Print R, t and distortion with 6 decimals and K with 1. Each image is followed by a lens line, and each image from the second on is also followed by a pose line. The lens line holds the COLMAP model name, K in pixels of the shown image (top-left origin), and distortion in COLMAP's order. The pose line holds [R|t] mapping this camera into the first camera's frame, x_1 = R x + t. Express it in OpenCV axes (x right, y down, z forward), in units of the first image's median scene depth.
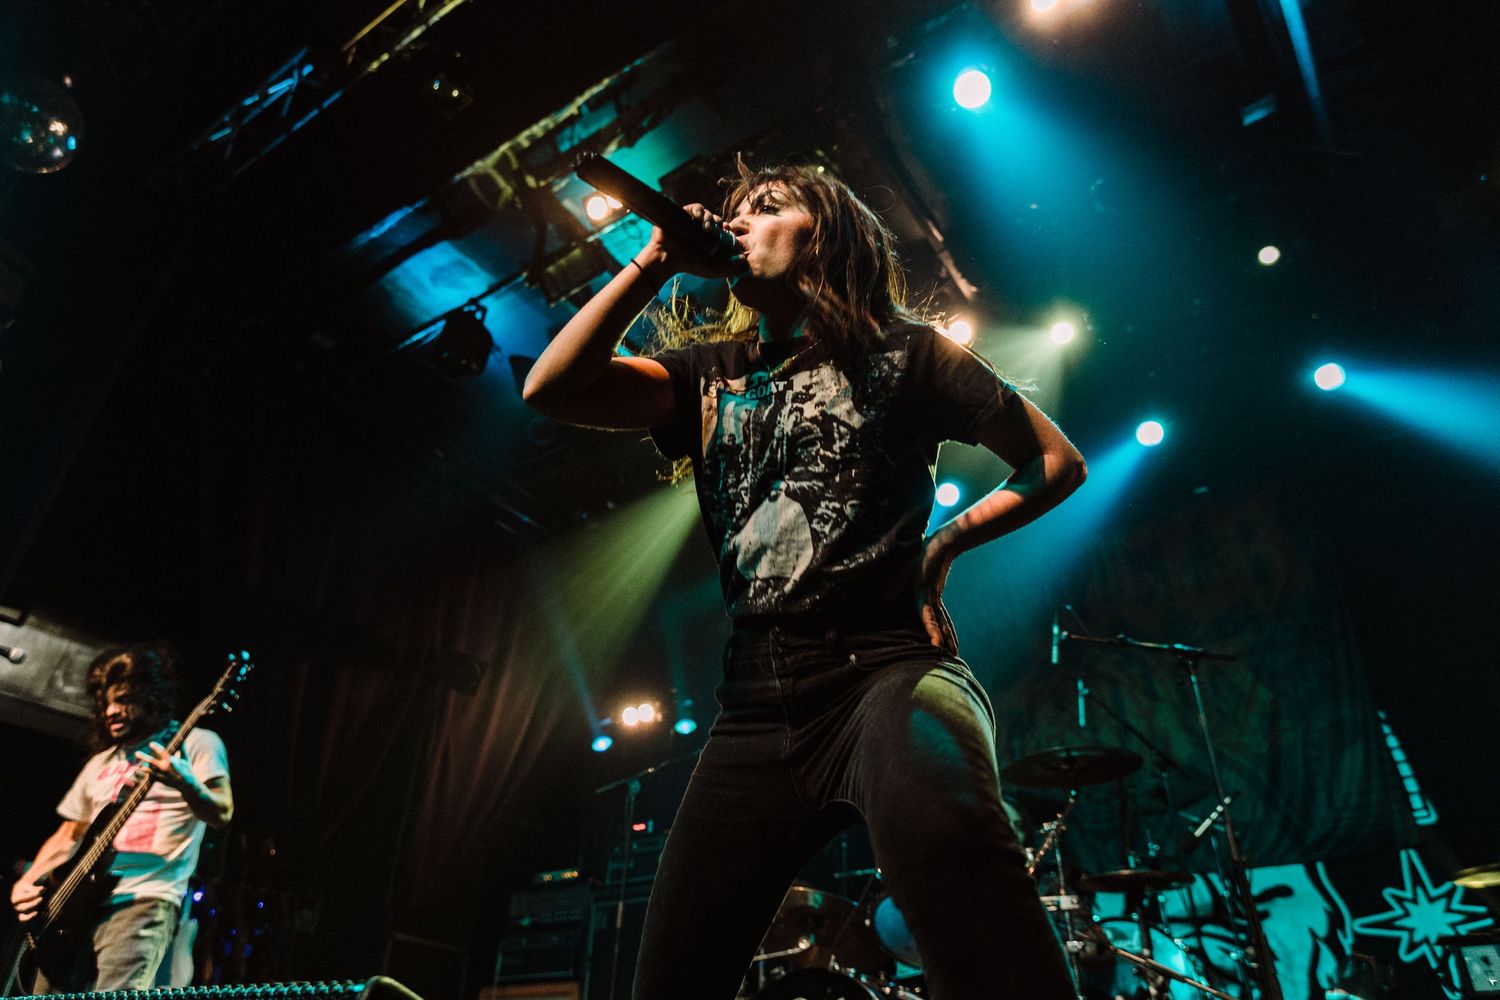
lens RADIAL K [[996.4, 0, 745.9], [0, 996.4, 499.0], [0, 0, 1]] dist [0.002483, -0.002709]
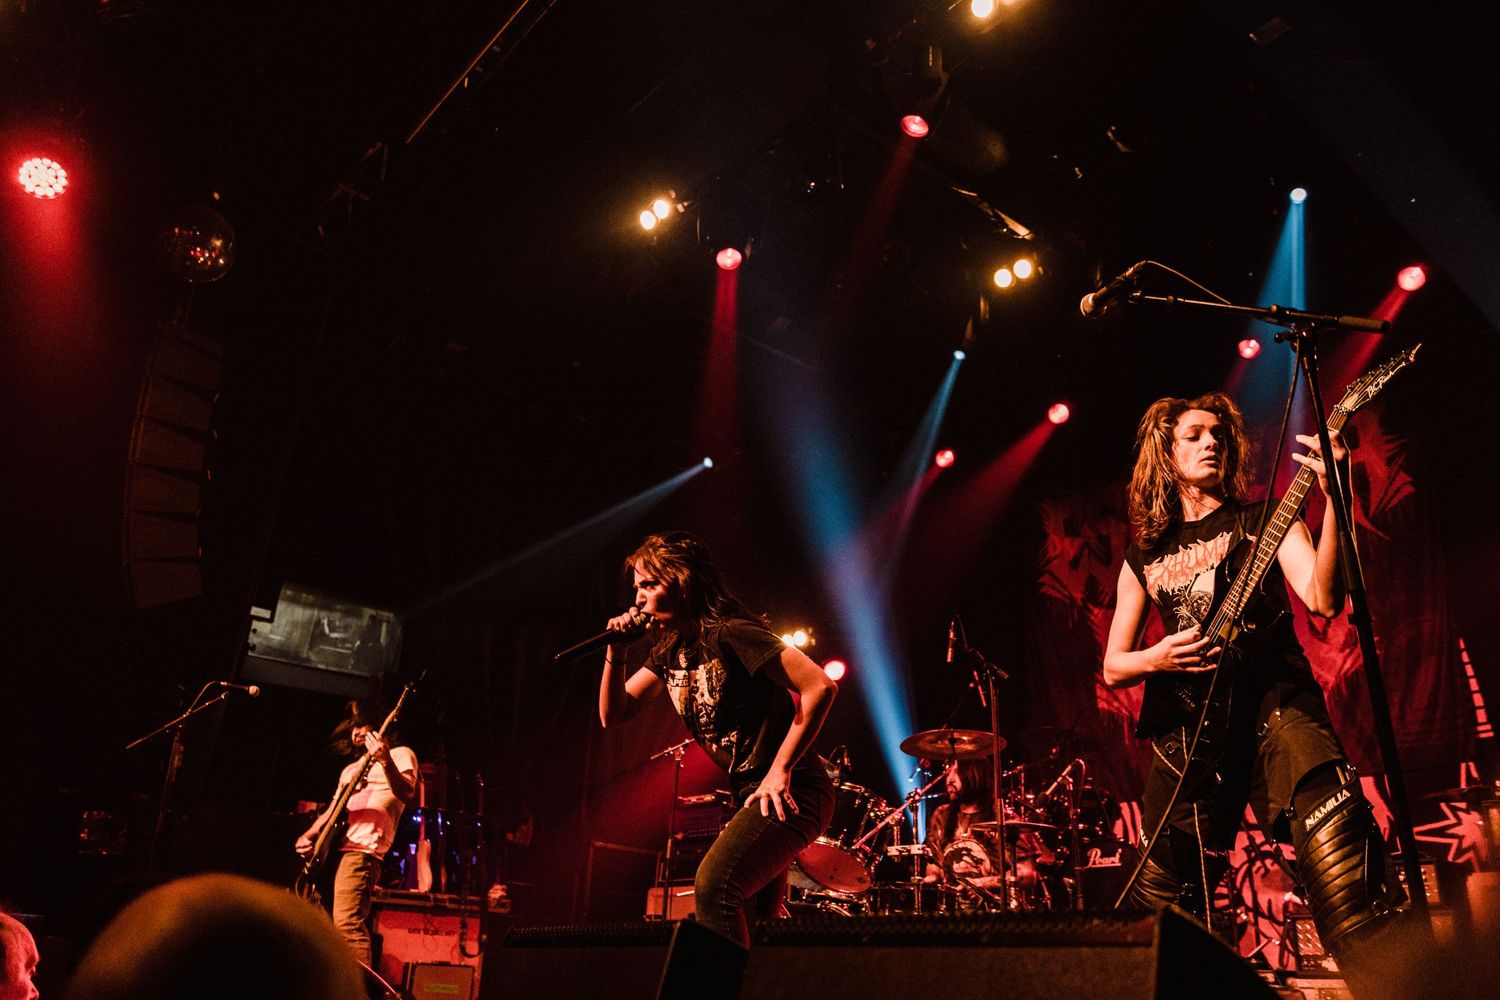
lens RADIAL K [[1274.1, 0, 750.0], [0, 1274.1, 500.0], [0, 0, 1]] dist [0.011277, 0.002342]
pose [[0.952473, -0.091654, -0.290508, 0.375380], [0.143521, 0.976204, 0.162567, -0.231188], [0.268695, -0.196534, 0.942962, -0.383435]]
